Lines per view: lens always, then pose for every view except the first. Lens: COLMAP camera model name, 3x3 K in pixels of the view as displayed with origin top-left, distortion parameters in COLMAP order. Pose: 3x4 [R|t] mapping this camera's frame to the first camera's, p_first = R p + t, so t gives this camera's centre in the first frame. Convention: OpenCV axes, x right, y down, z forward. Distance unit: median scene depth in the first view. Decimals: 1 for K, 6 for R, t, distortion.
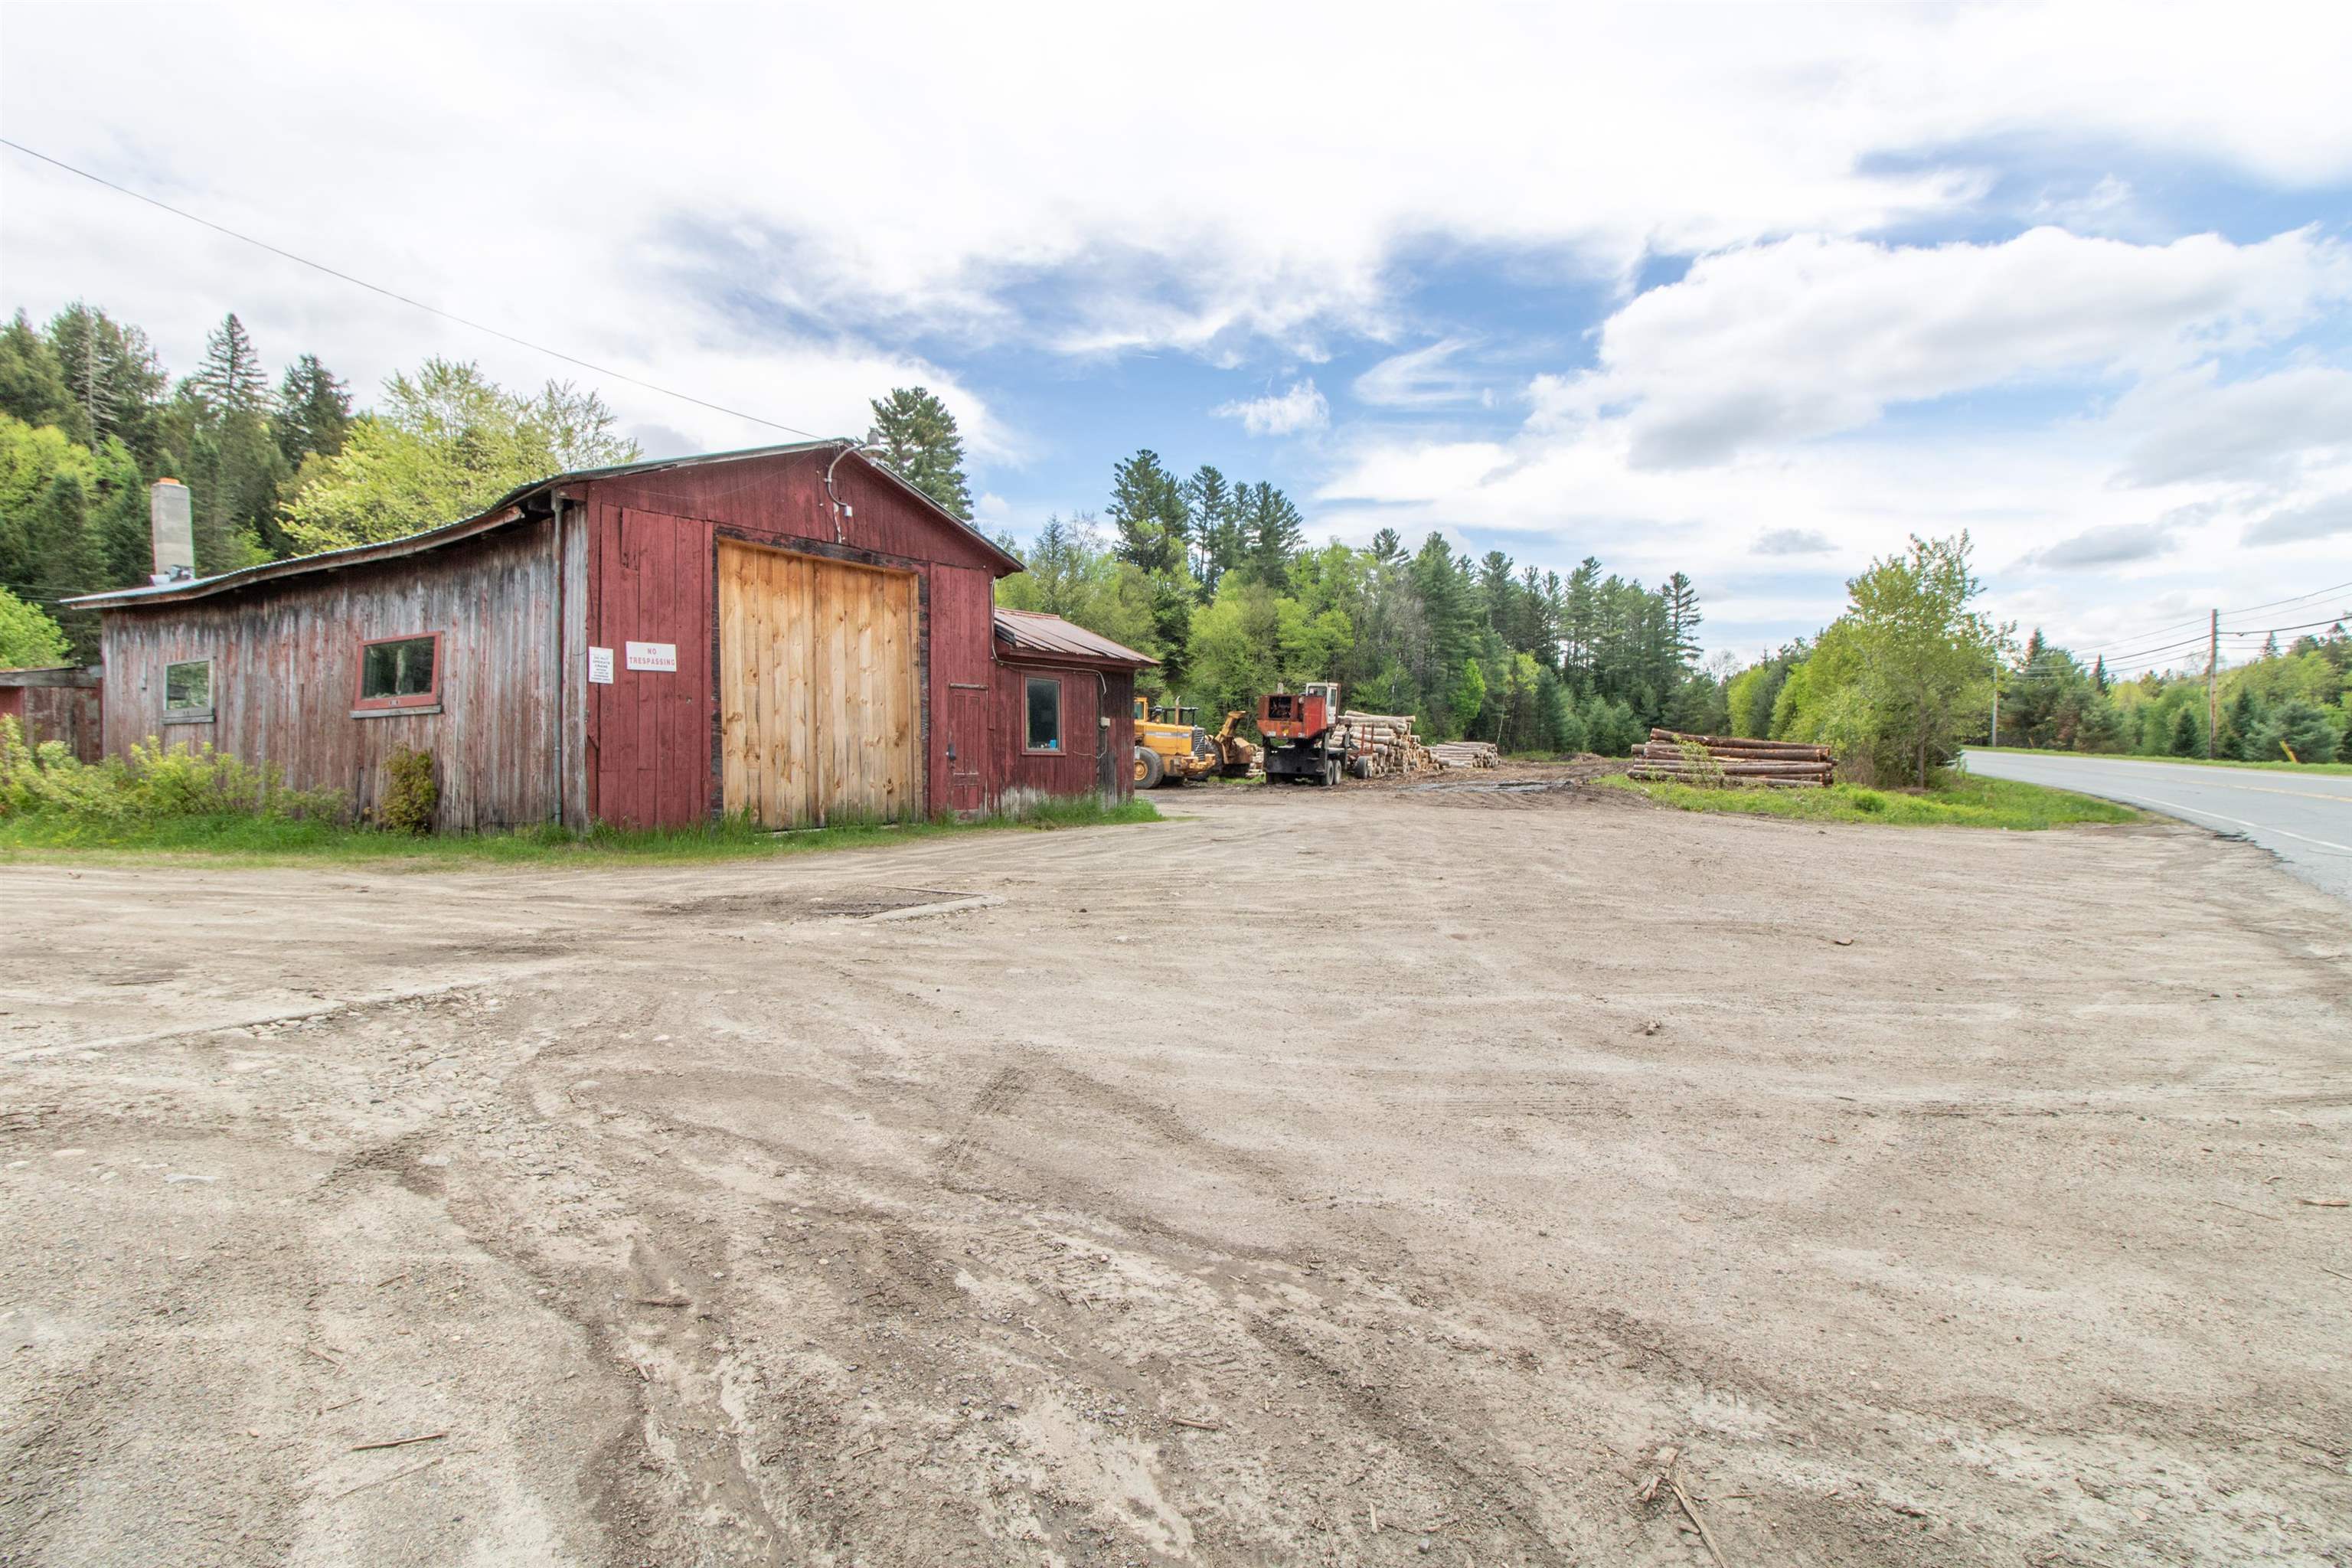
lens RADIAL K [[1166.6, 0, 1203.6], [0, 1166.6, 811.3], [0, 0, 1]] dist [-0.002724, 0.000075]
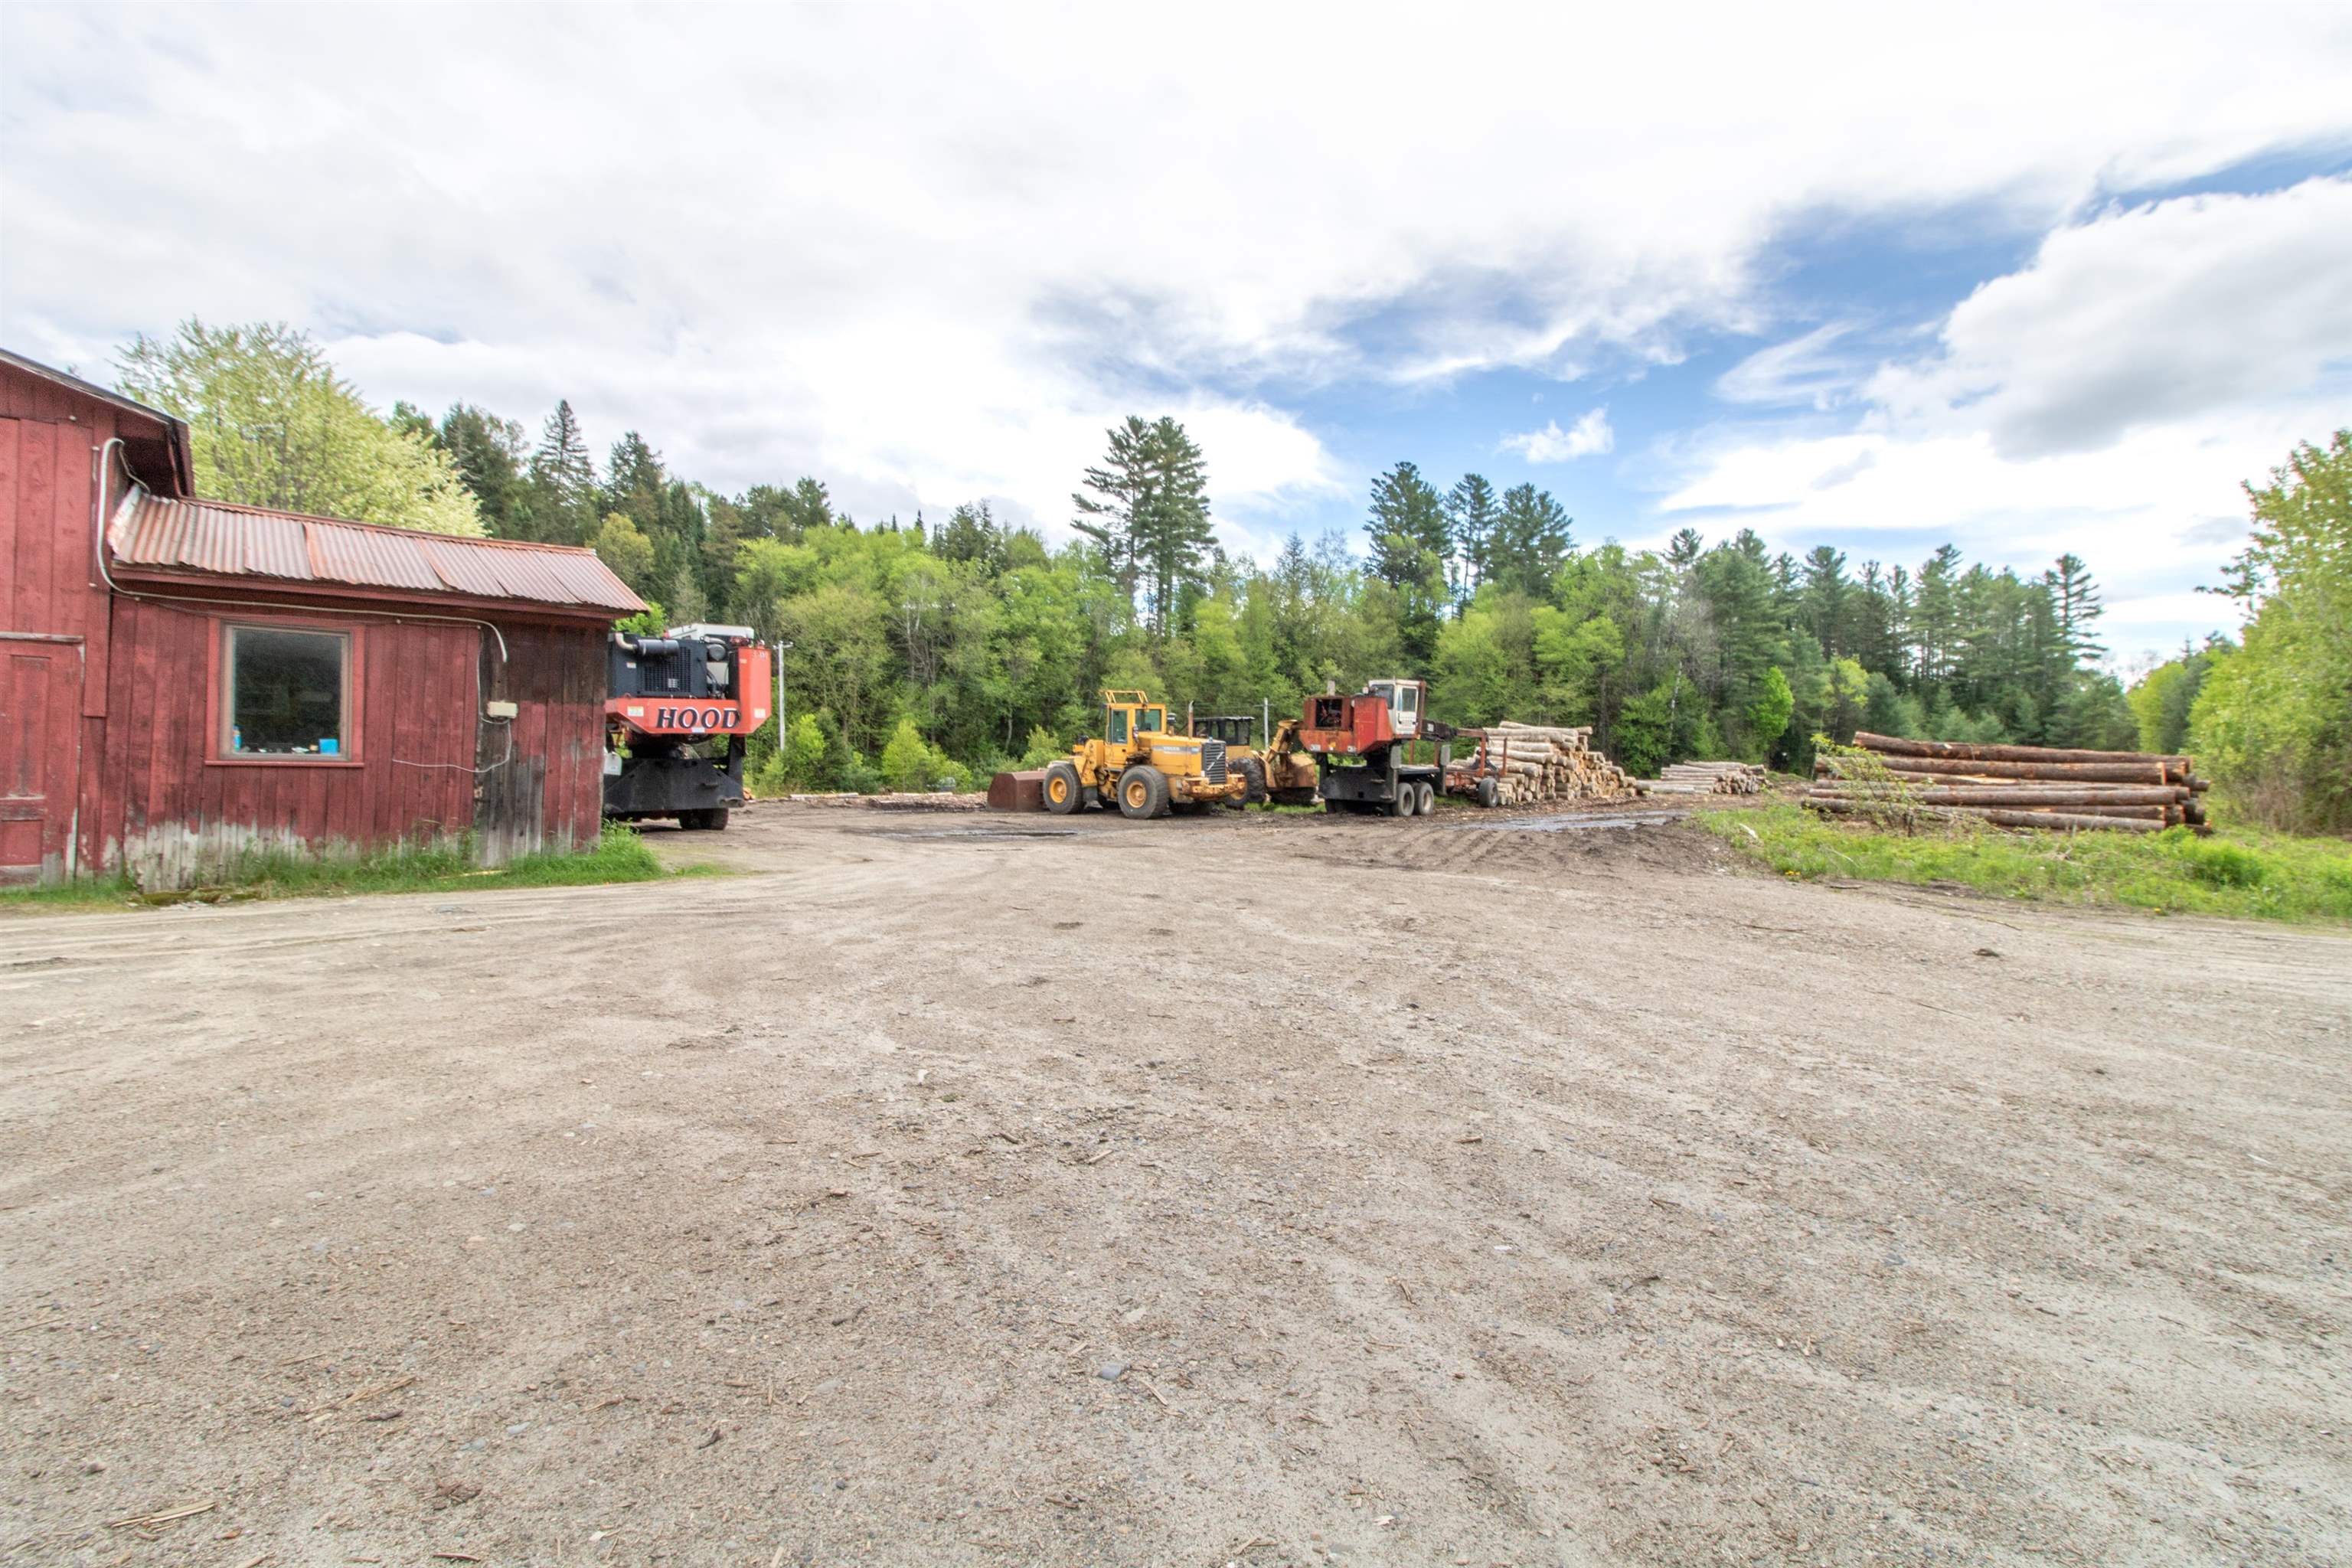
lens RADIAL K [[1125.9, 0, 1176.0], [0, 1125.9, 784.0], [0, 0, 1]] dist [0.001193, 0.000477]
pose [[0.953532, 0.001280, -0.301290, 0.057361], [-0.014880, 0.998971, -0.042848, -0.002978], [0.300925, 0.045340, 0.952569, 0.081334]]
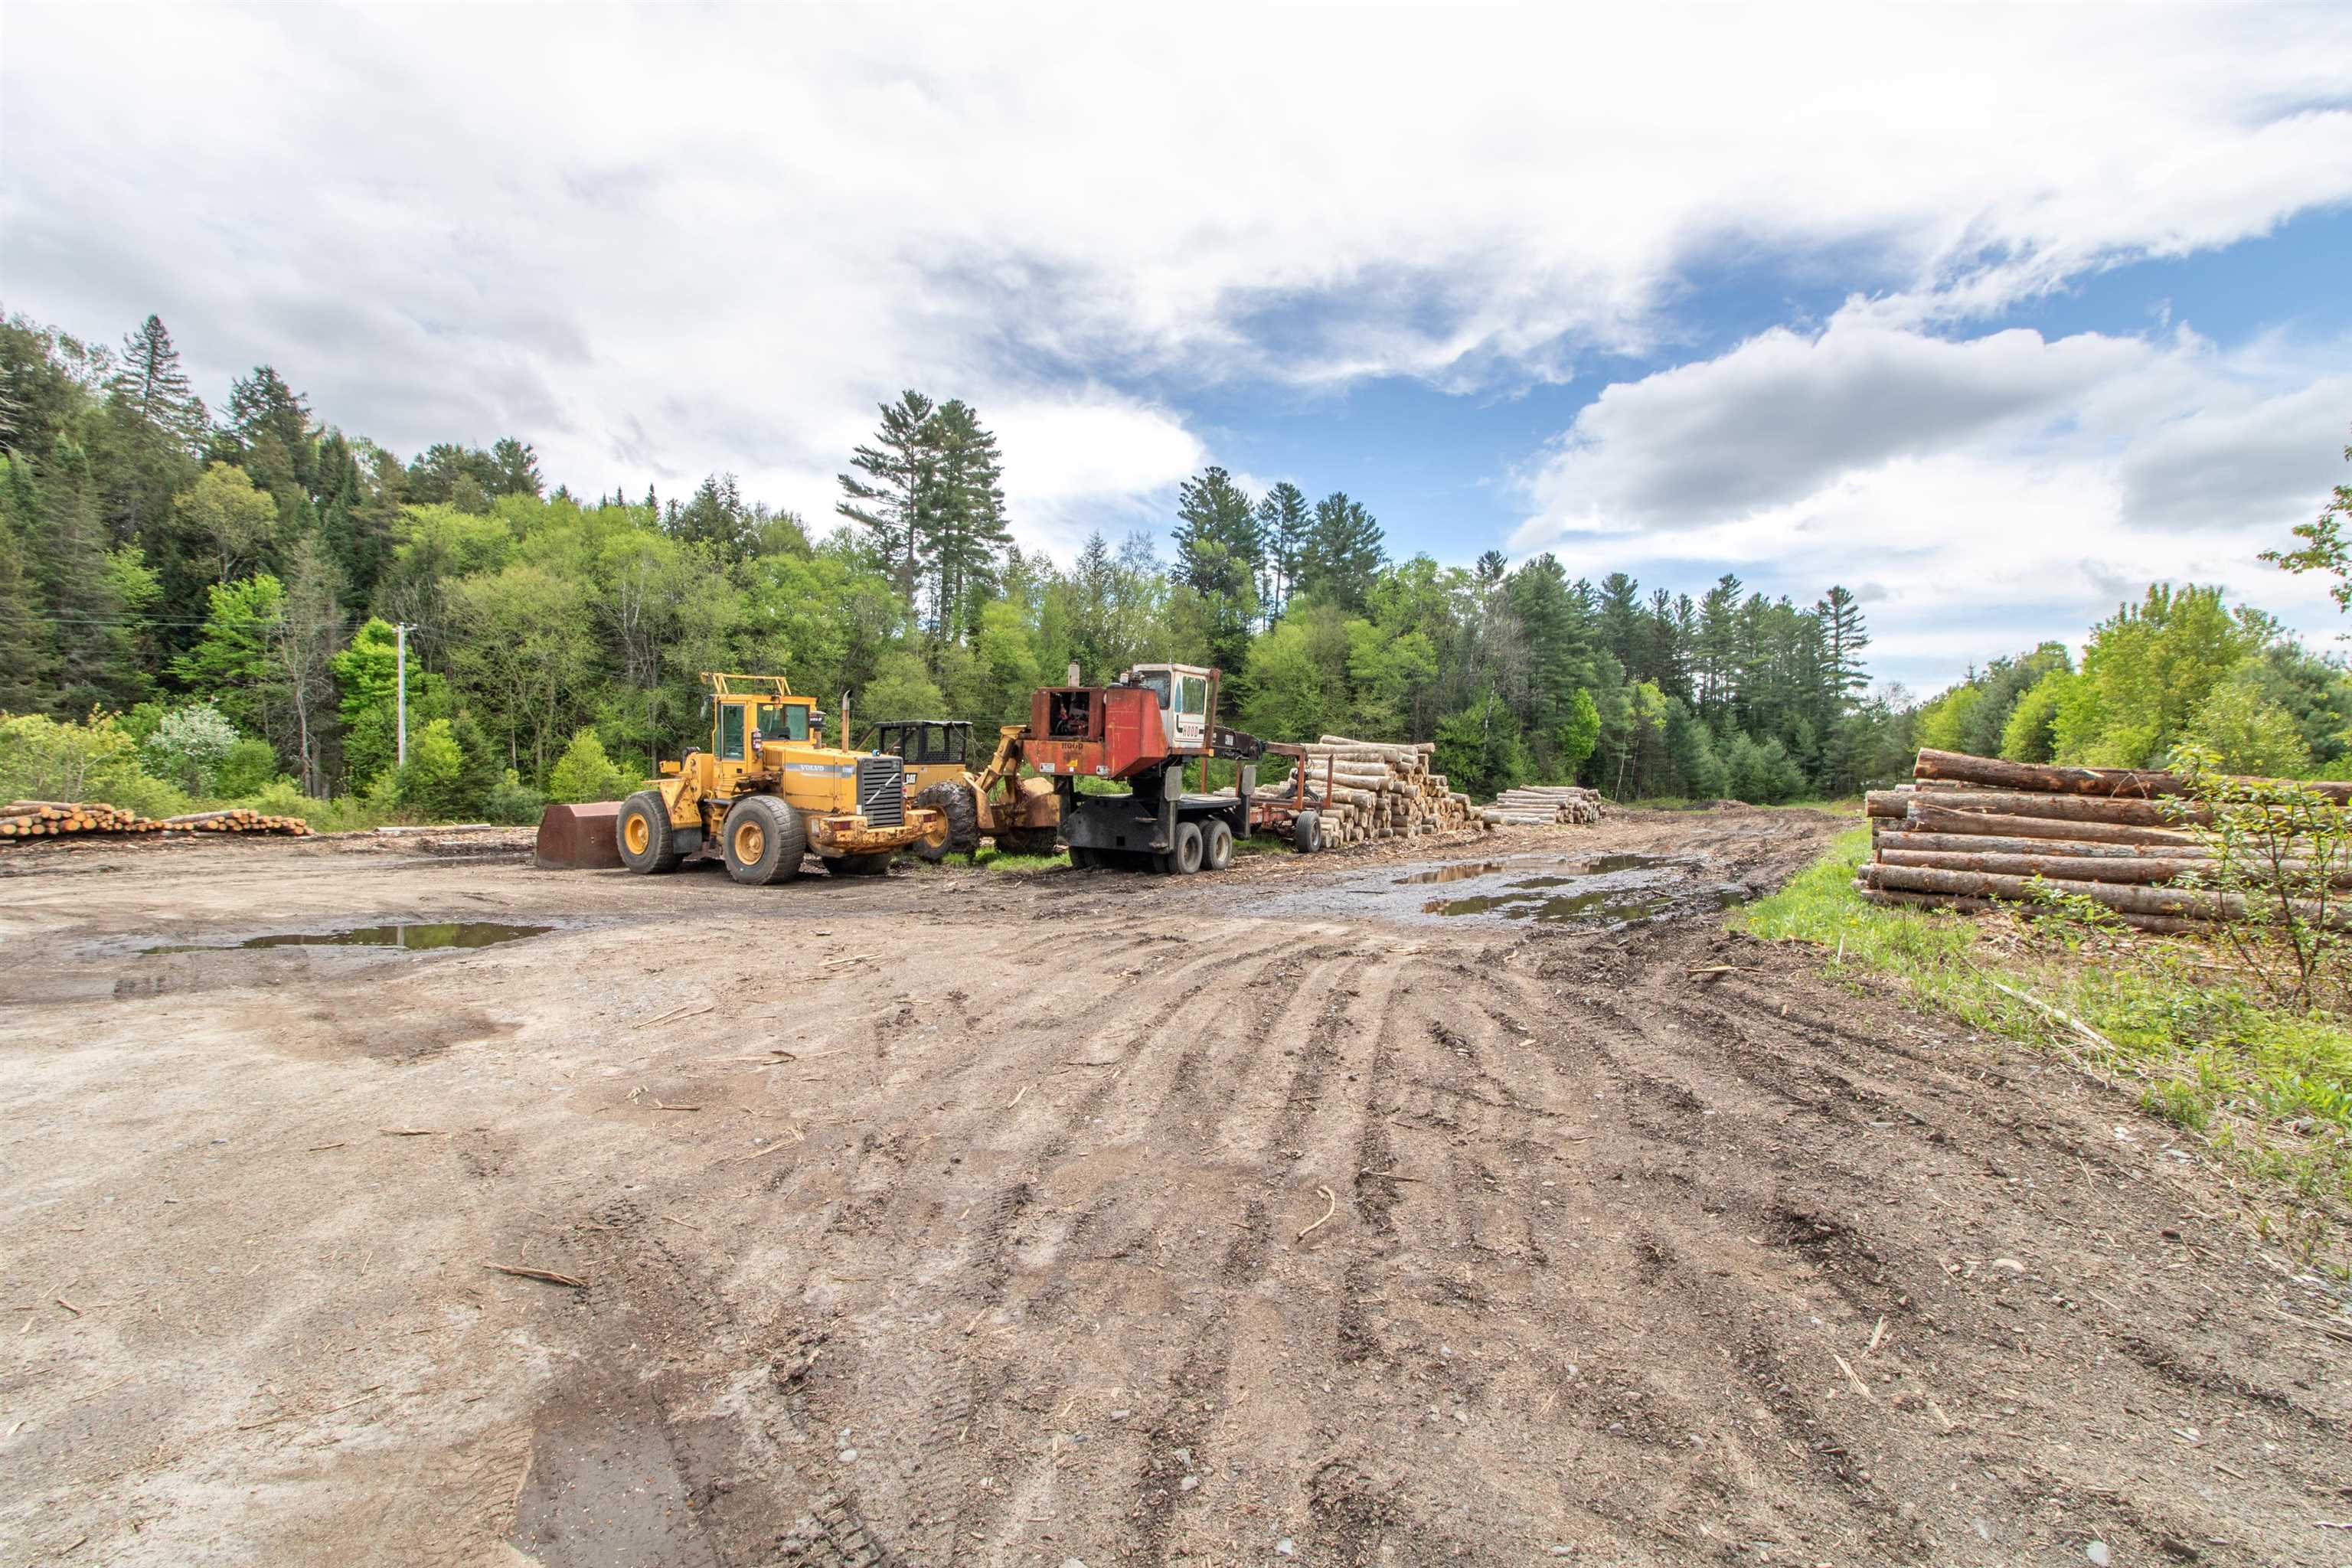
lens RADIAL K [[1123.1, 0, 1203.5], [0, 1123.1, 784.2], [0, 0, 1]] dist [-0.003007, -0.000621]
pose [[0.992792, -0.000204, -0.119849, 0.052906], [-0.007212, 0.998085, -0.061435, -0.009454], [0.119632, 0.061856, 0.990889, 0.162995]]
